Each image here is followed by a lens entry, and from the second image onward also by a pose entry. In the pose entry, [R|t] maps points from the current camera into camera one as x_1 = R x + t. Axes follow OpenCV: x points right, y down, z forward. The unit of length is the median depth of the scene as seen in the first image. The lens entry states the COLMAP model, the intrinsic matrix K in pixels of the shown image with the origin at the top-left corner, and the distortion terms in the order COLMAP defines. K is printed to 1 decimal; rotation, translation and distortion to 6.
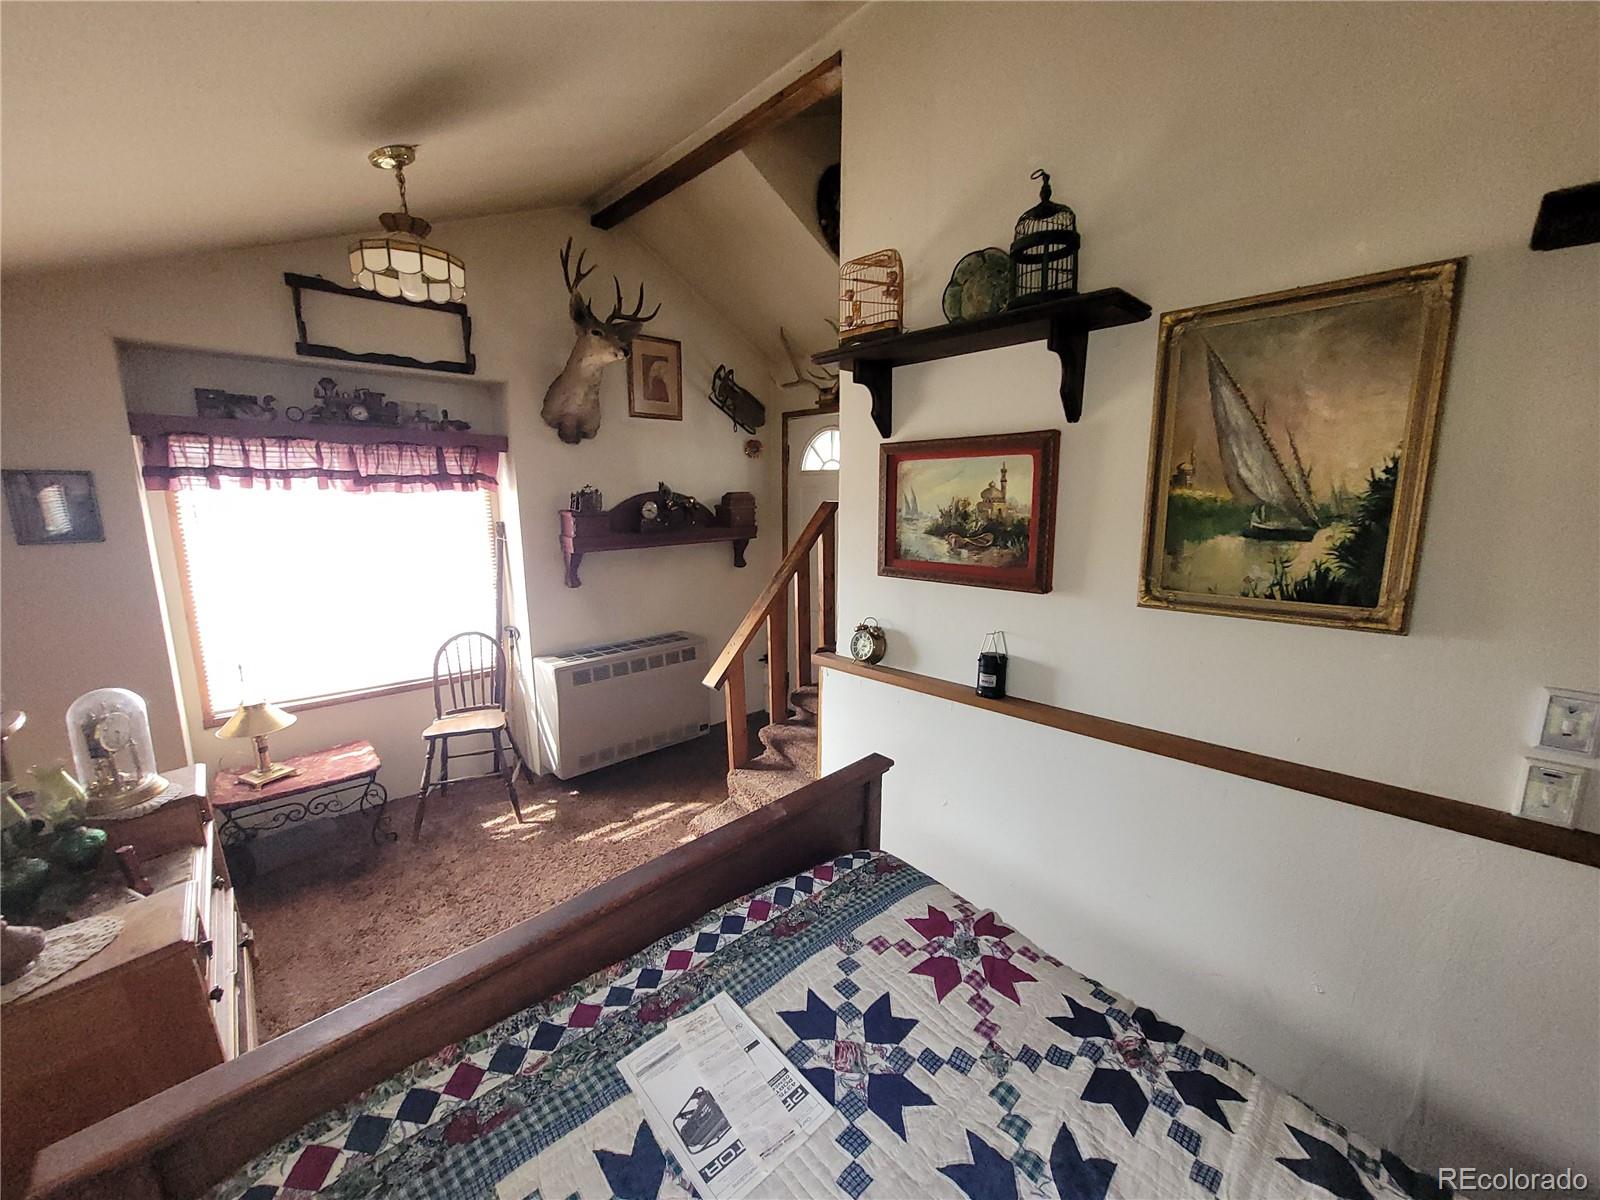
lens RADIAL K [[616.8, 0, 798.9], [0, 616.8, 602.2], [0, 0, 1]] dist [0.007721, -0.003179]
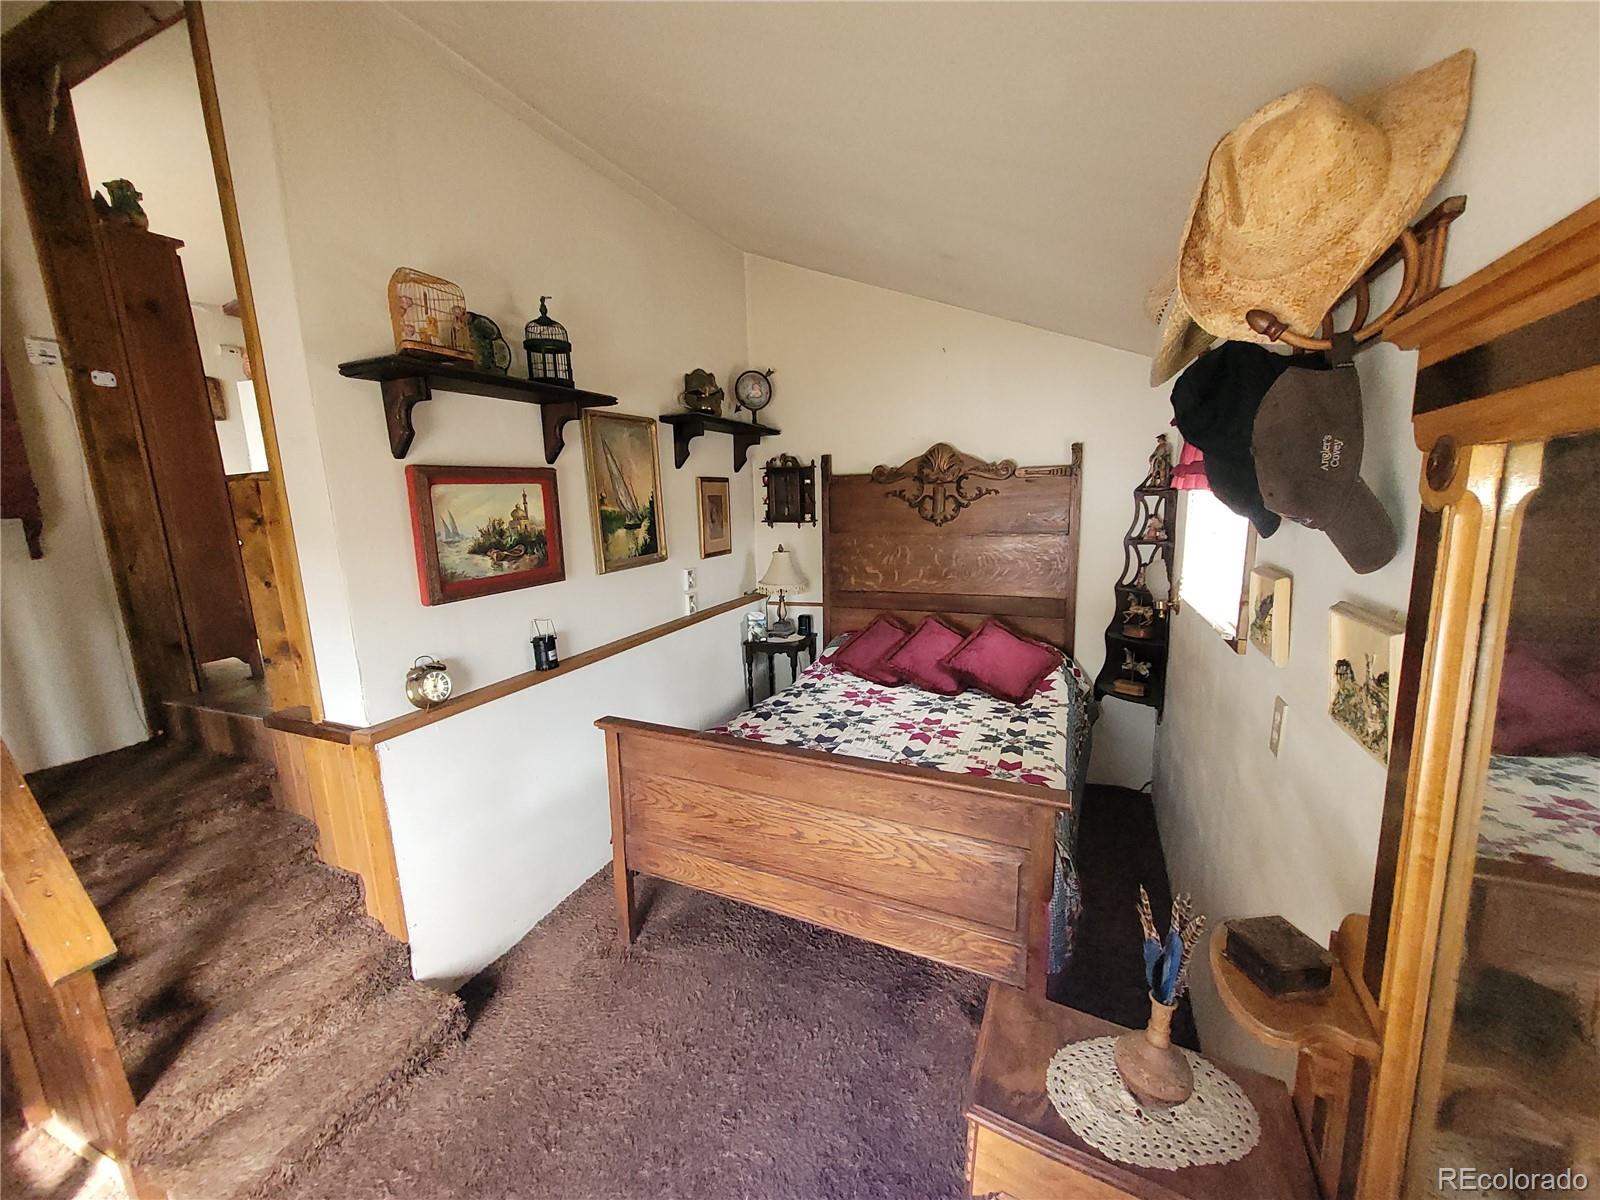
lens RADIAL K [[616.8, 0, 798.9], [0, 616.8, 602.2], [0, 0, 1]] dist [0.007721, -0.003179]
pose [[-0.366935, -0.142512, 0.919266, -1.127201], [0.202132, 0.952370, 0.228327, -0.181625], [-0.908021, 0.269594, -0.320652, 0.966503]]
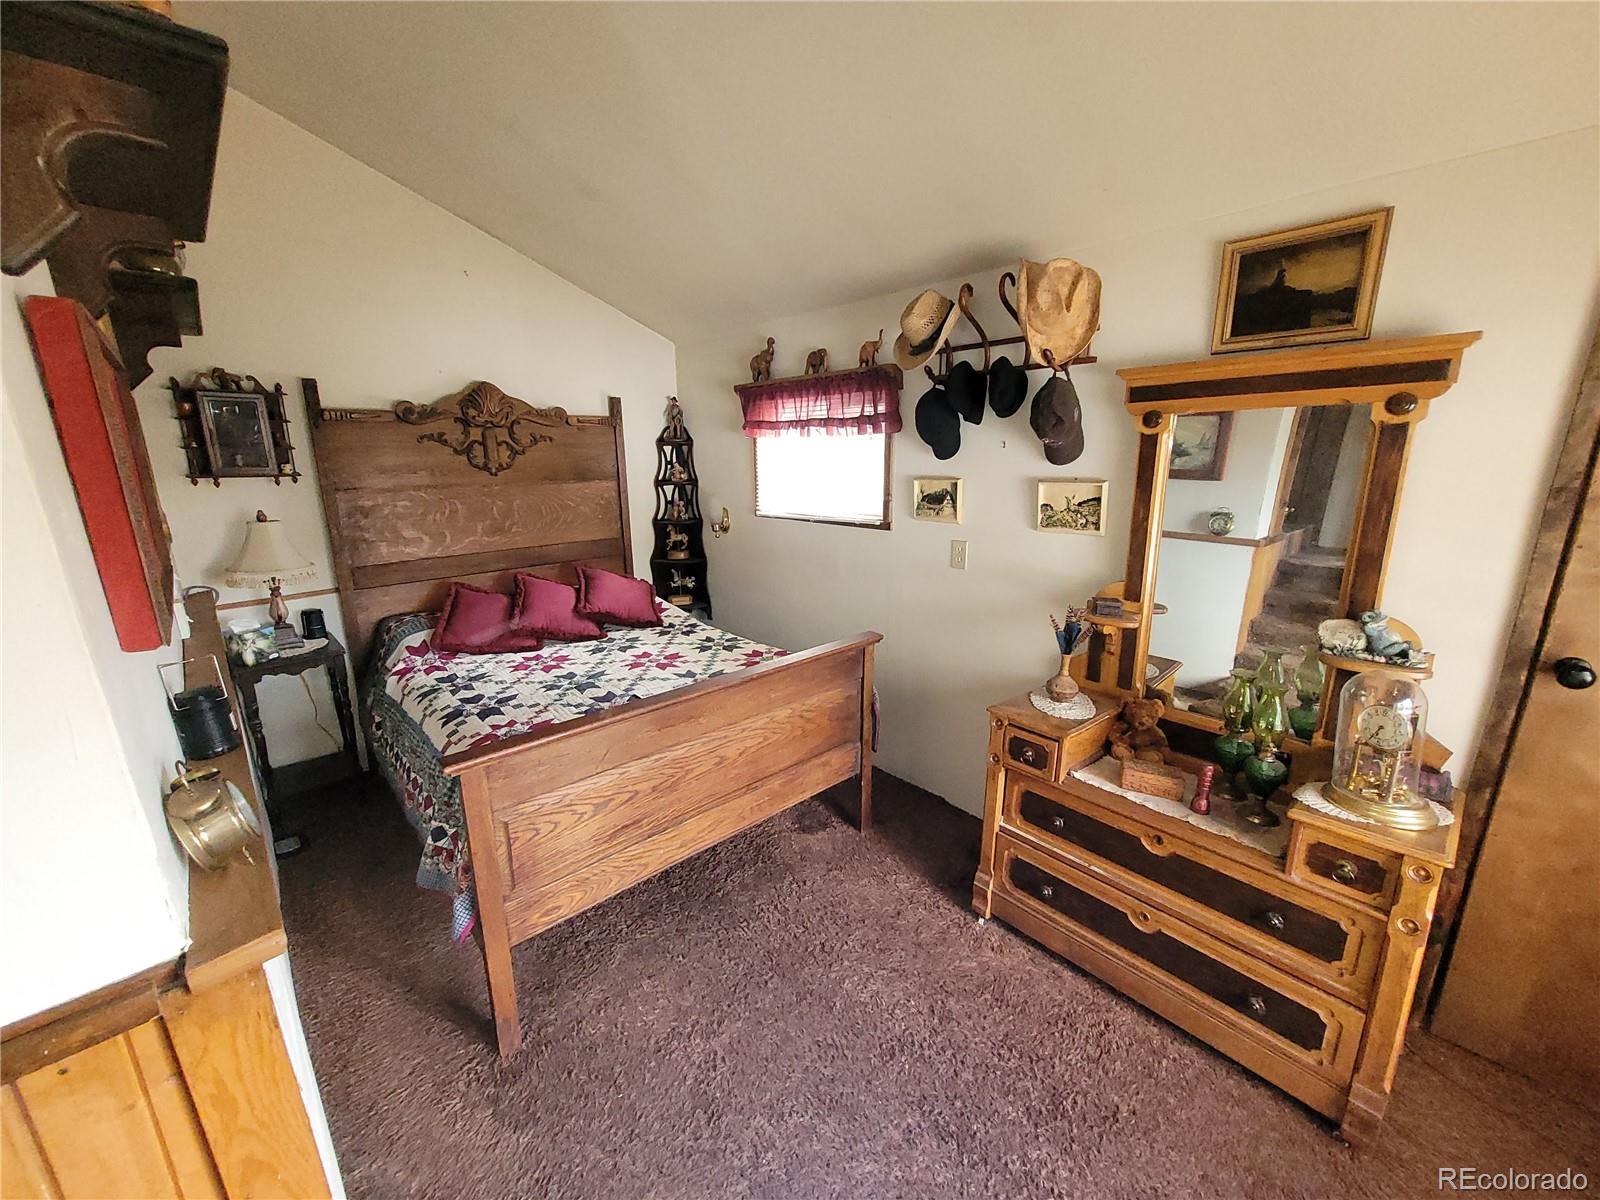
lens RADIAL K [[616.8, 0, 798.9], [0, 616.8, 602.2], [0, 0, 1]] dist [0.007721, -0.003179]
pose [[-0.999288, 0.004277, 0.037473, -0.372763], [0.019752, 0.905748, 0.423356, -0.283274], [-0.032131, 0.423795, -0.905188, 1.629298]]
